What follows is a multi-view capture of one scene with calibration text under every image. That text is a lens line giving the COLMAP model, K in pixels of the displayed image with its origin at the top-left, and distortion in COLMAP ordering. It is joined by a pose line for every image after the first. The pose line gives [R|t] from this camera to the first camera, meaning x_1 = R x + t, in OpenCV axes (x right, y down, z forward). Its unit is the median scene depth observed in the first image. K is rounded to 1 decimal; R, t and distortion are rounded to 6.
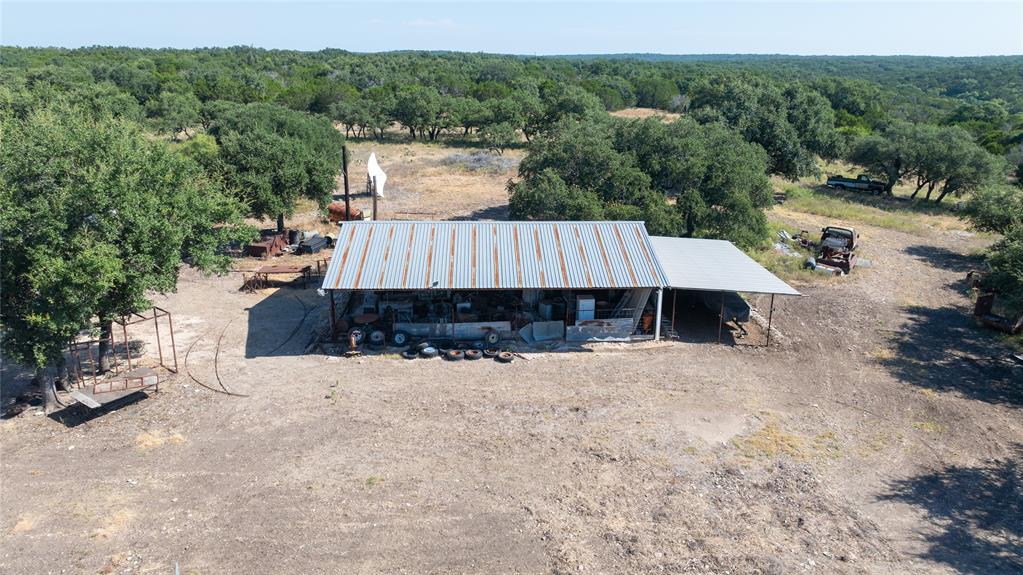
lens RADIAL K [[724.4, 0, 520.6], [0, 724.4, 285.9], [0, 0, 1]] dist [-0.058562, 0.096316]
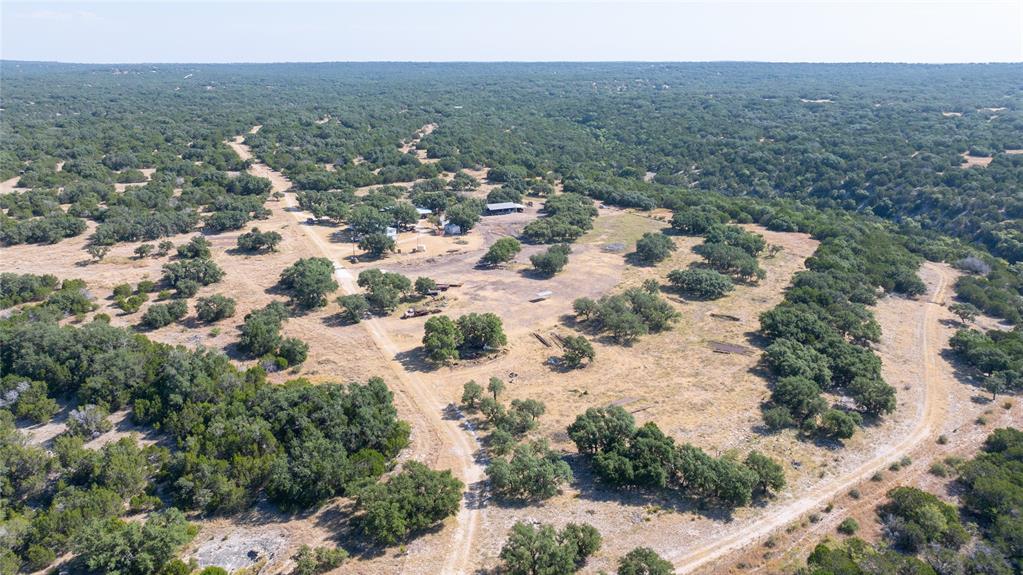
lens RADIAL K [[730.3, 0, 513.5], [0, 730.3, 285.8], [0, 0, 1]] dist [-0.054428, 0.047361]
pose [[0.922273, -0.127726, 0.364828, -3.014302], [0.128105, 0.991487, 0.023273, 0.683687], [-0.364694, 0.025273, 0.930784, -6.925696]]
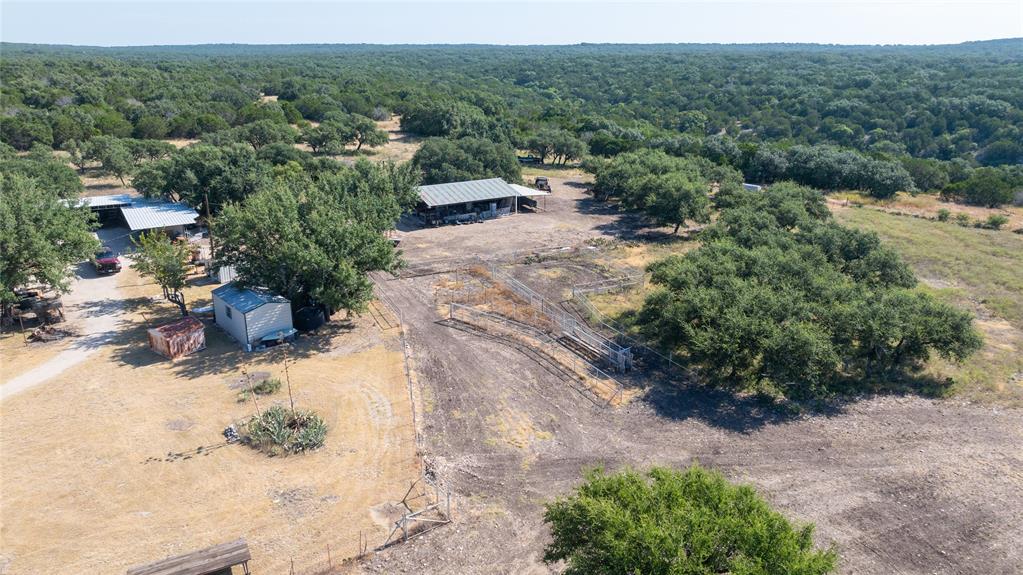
lens RADIAL K [[724.4, 0, 520.6], [0, 724.4, 285.9], [0, 0, 1]] dist [-0.058562, 0.096316]
pose [[0.858313, -0.166020, 0.485526, -1.043994], [0.158410, 0.985726, 0.057018, 0.158459], [-0.488062, 0.027973, 0.872361, -1.331355]]
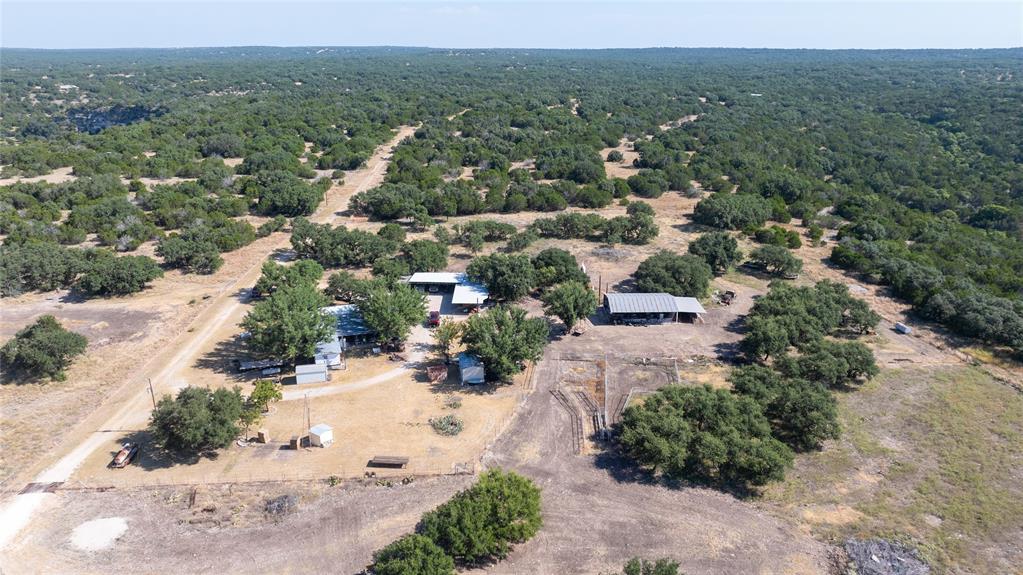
lens RADIAL K [[730.3, 0, 513.5], [0, 730.3, 285.8], [0, 0, 1]] dist [-0.054428, 0.047361]
pose [[0.999051, -0.001239, -0.043546, -0.507564], [0.001741, 0.999933, 0.011472, -0.169017], [0.043529, -0.011537, 0.998986, -2.886237]]
